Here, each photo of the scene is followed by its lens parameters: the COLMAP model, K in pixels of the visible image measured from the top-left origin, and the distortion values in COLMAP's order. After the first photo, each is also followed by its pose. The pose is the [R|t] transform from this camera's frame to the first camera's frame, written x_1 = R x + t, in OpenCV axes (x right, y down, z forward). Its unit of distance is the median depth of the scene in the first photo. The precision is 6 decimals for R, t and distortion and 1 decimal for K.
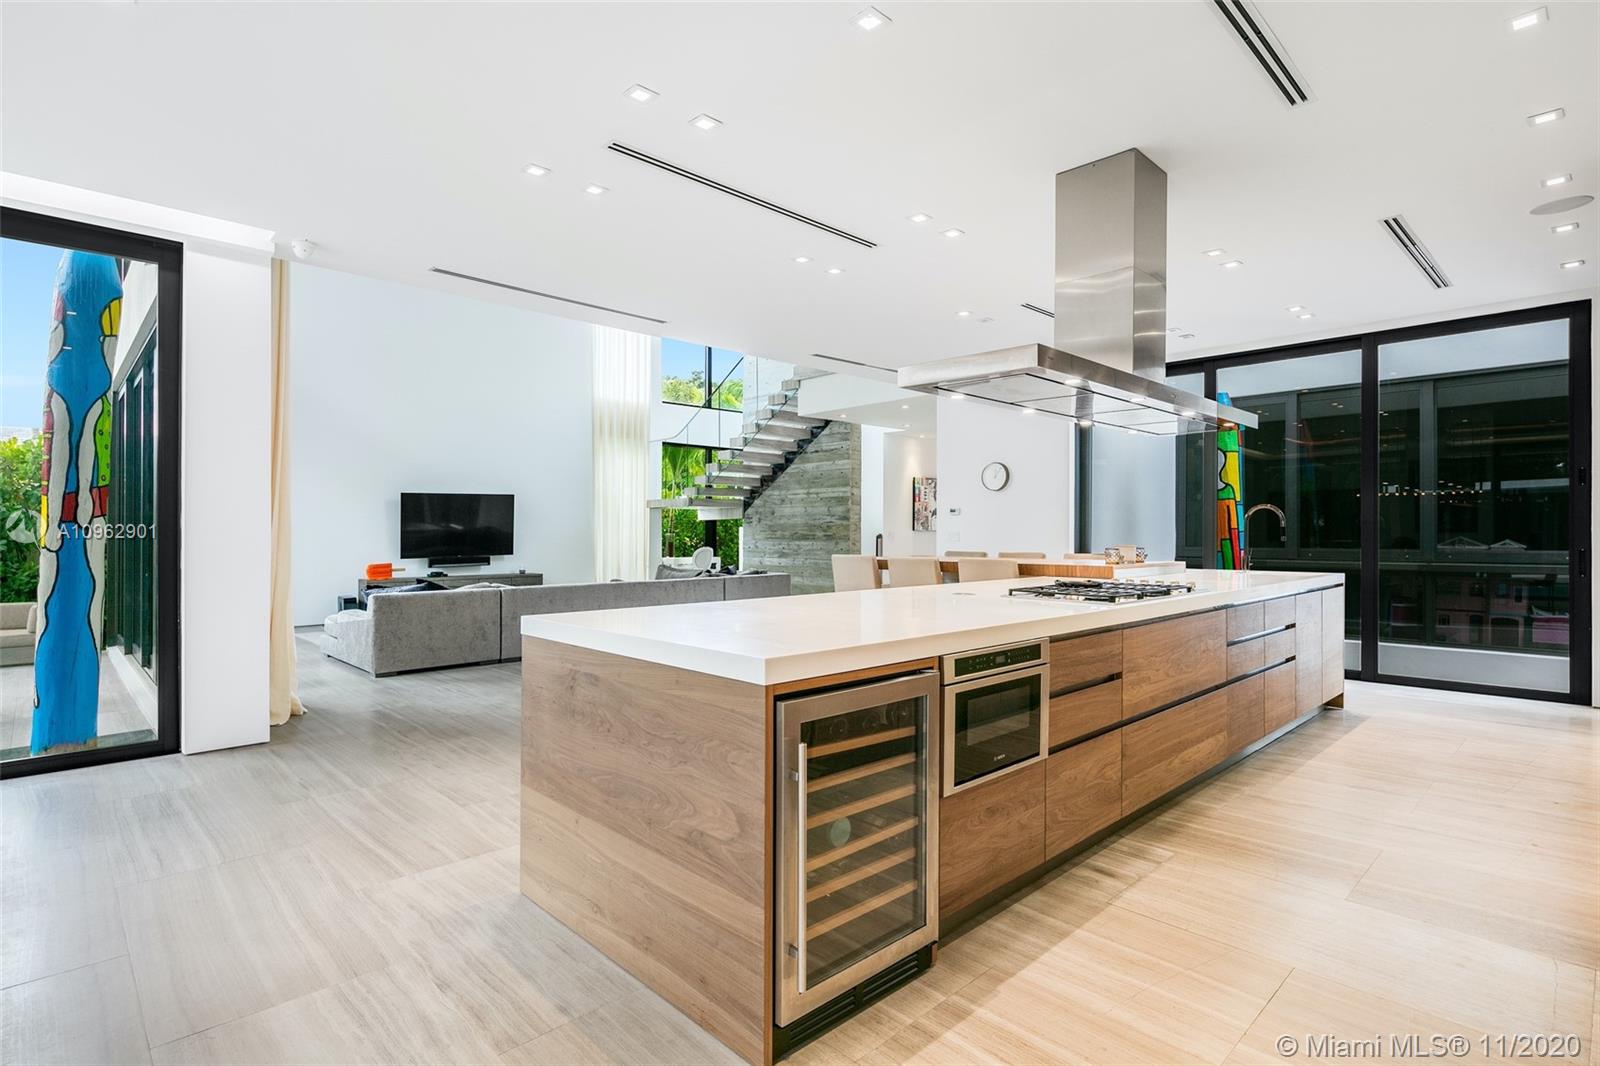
lens RADIAL K [[790.2, 0, 809.6], [0, 790.2, 530.0], [0, 0, 1]] dist [-0.006438, -0.000941]
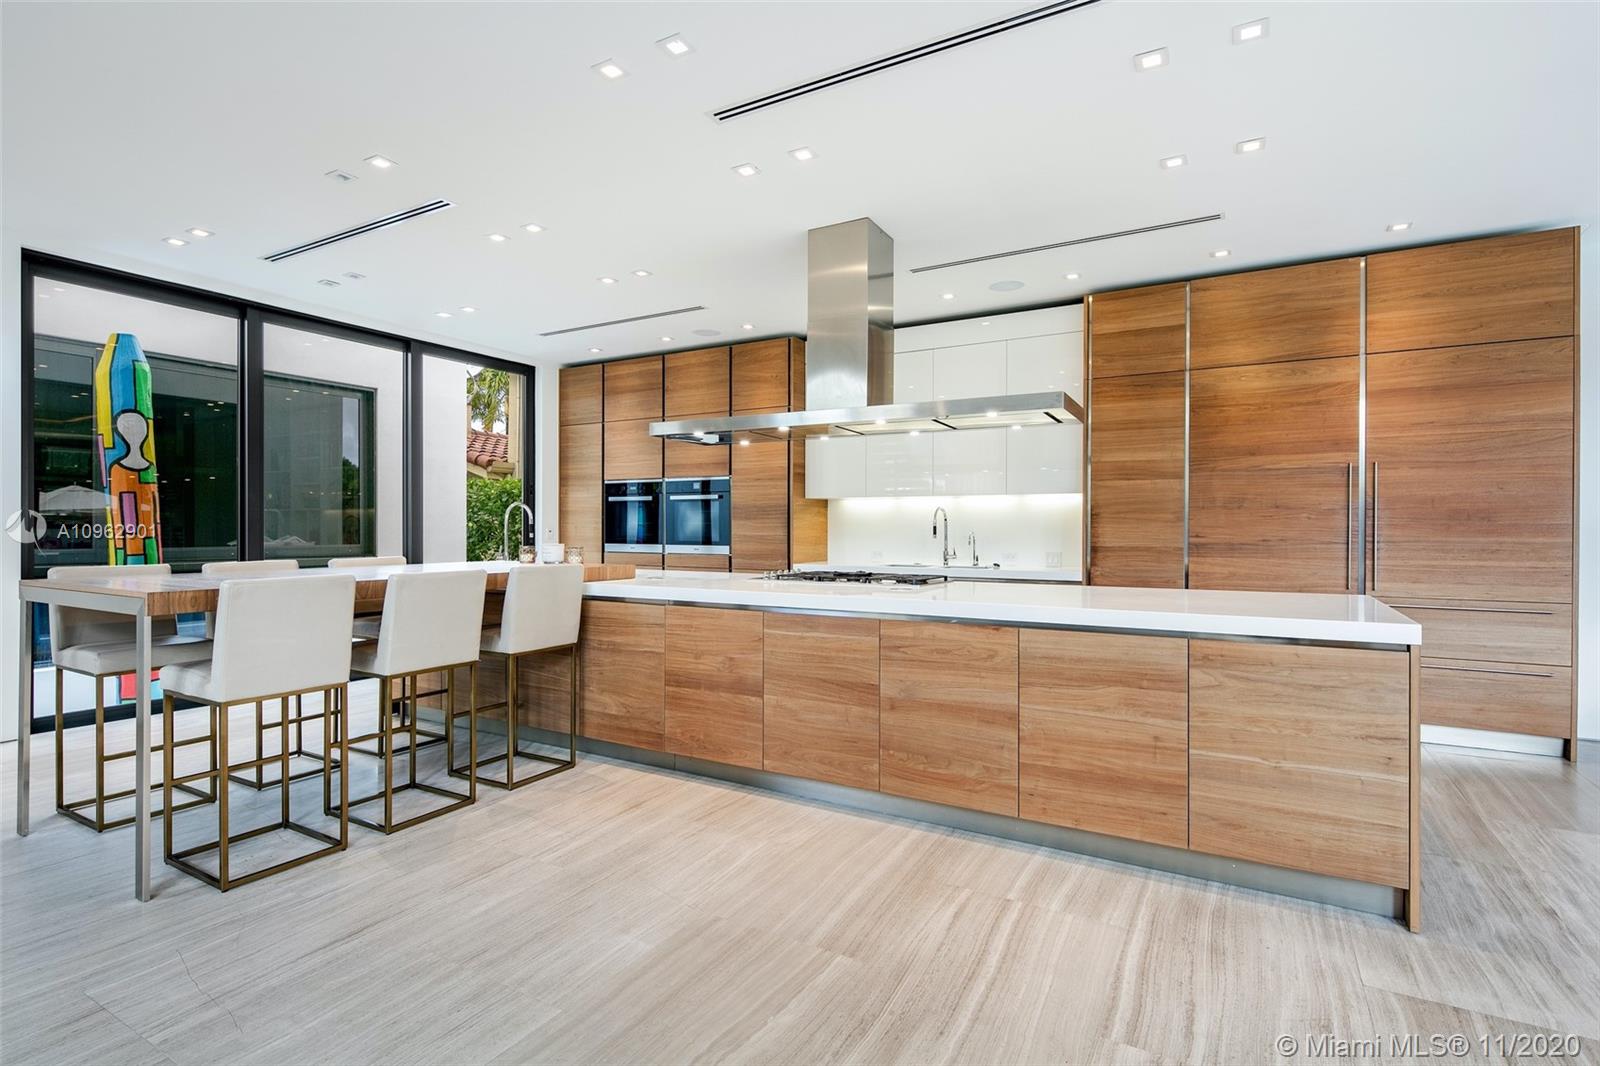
lens RADIAL K [[776.0, 0, 792.0], [0, 776.0, 532.0], [0, 0, 1]] dist [0.002723, -0.000468]
pose [[-0.258719, -0.007065, 0.965927, -0.224035], [-0.006960, 0.999961, 0.005449, -0.000091], [-0.965927, -0.005313, -0.258758, 0.415916]]
